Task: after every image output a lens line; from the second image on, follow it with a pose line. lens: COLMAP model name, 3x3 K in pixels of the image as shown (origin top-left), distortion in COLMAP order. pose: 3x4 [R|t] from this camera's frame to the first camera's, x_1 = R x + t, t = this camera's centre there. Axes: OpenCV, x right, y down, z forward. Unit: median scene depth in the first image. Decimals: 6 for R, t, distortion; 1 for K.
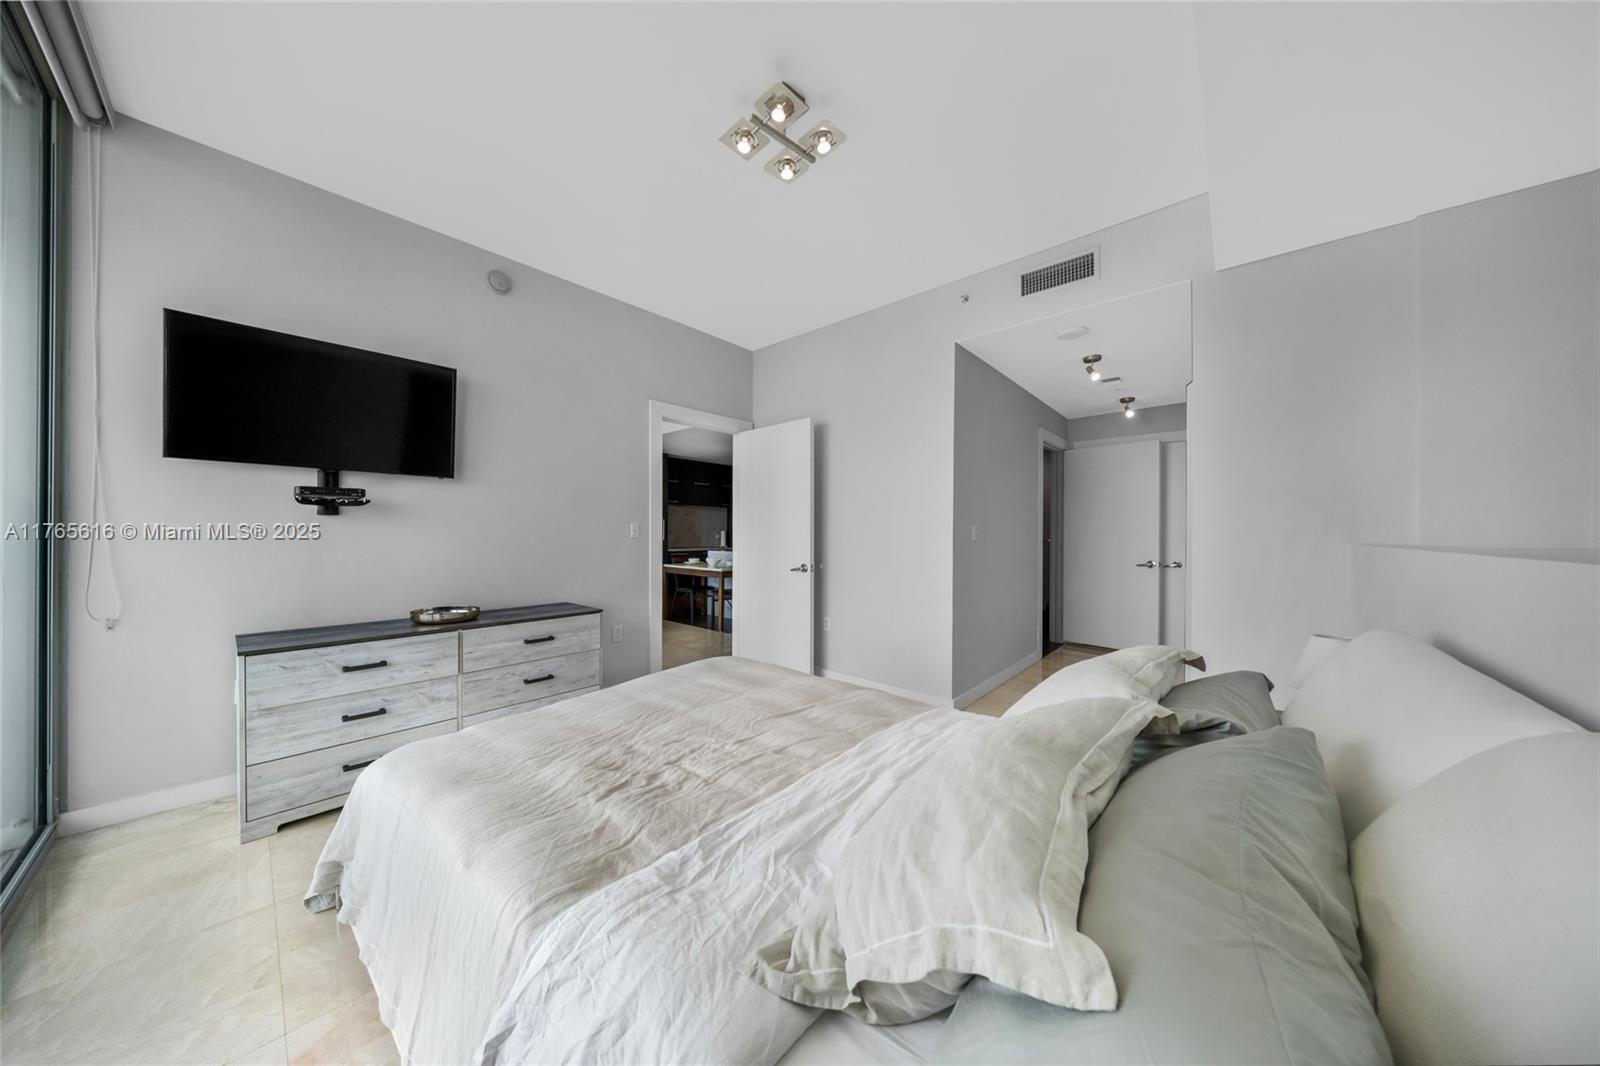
lens RADIAL K [[508.6, 0, 778.4], [0, 508.6, 538.2], [0, 0, 1]] dist [-0.004494, -0.001087]
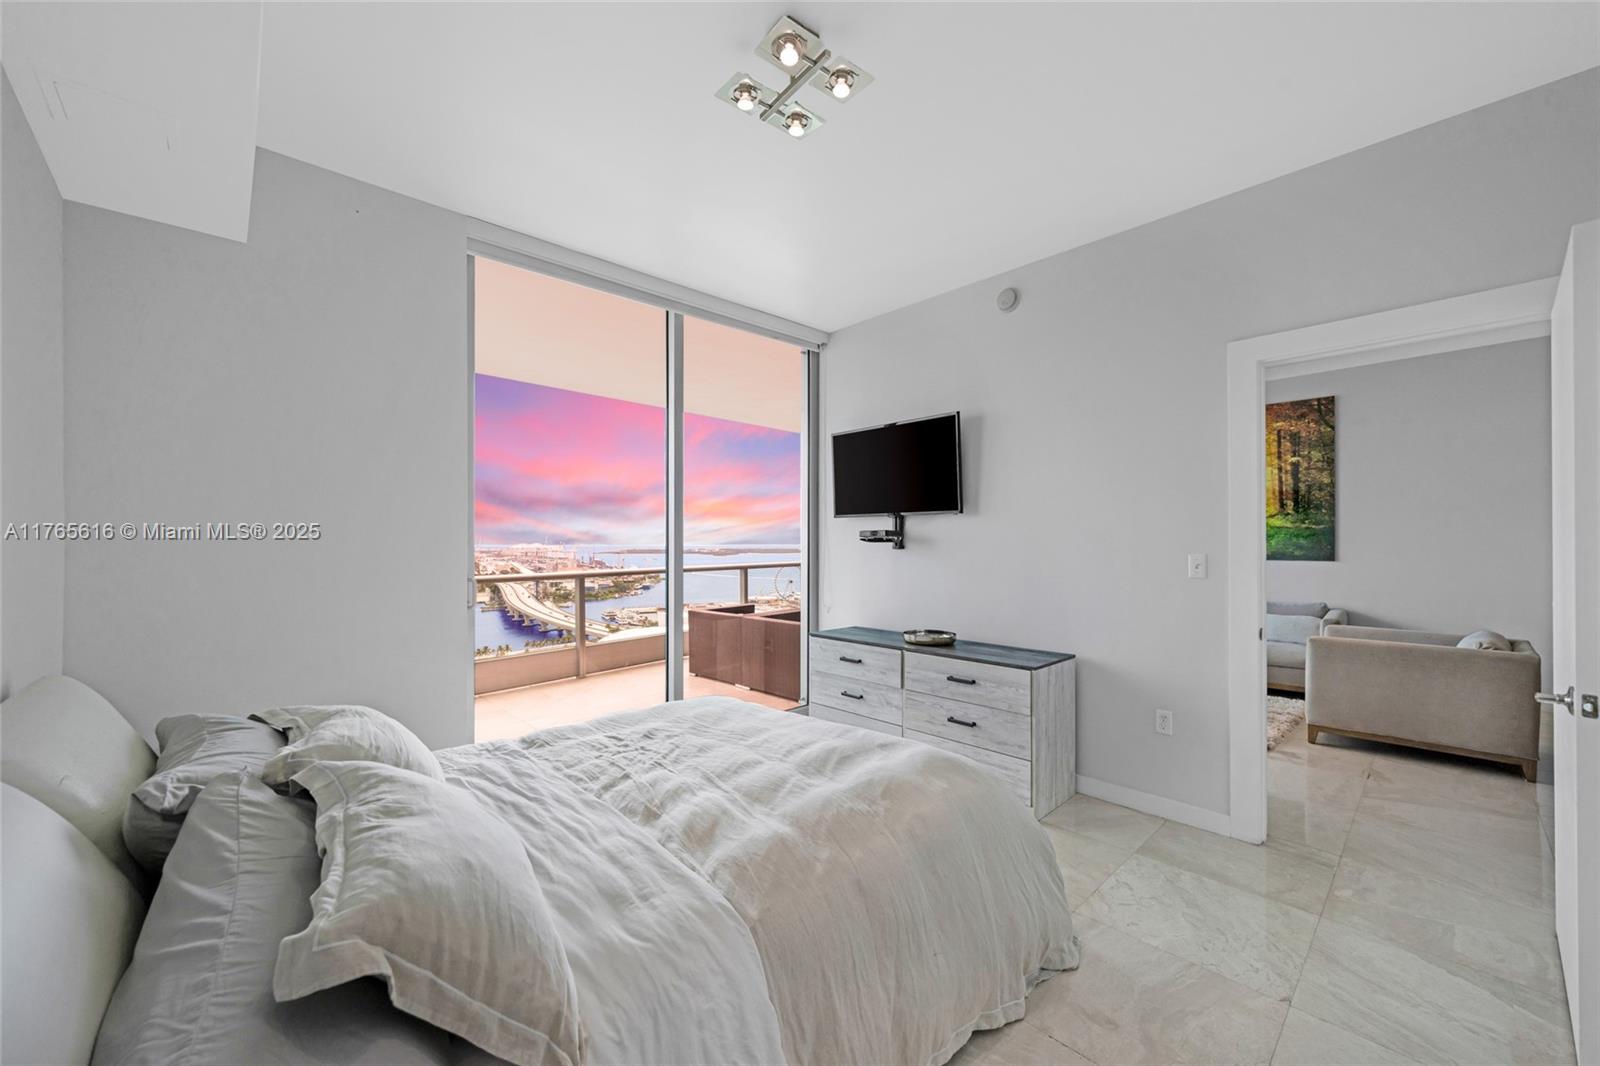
lens RADIAL K [[605.6, 0, 791.5], [0, 605.6, 530.4], [0, 0, 1]] dist [-0.007071, -0.002171]
pose [[-0.085116, -0.025785, -0.996037, 0.856908], [-0.011632, 0.999623, -0.024884, -0.060186], [0.996303, 0.009468, -0.085384, 0.963340]]
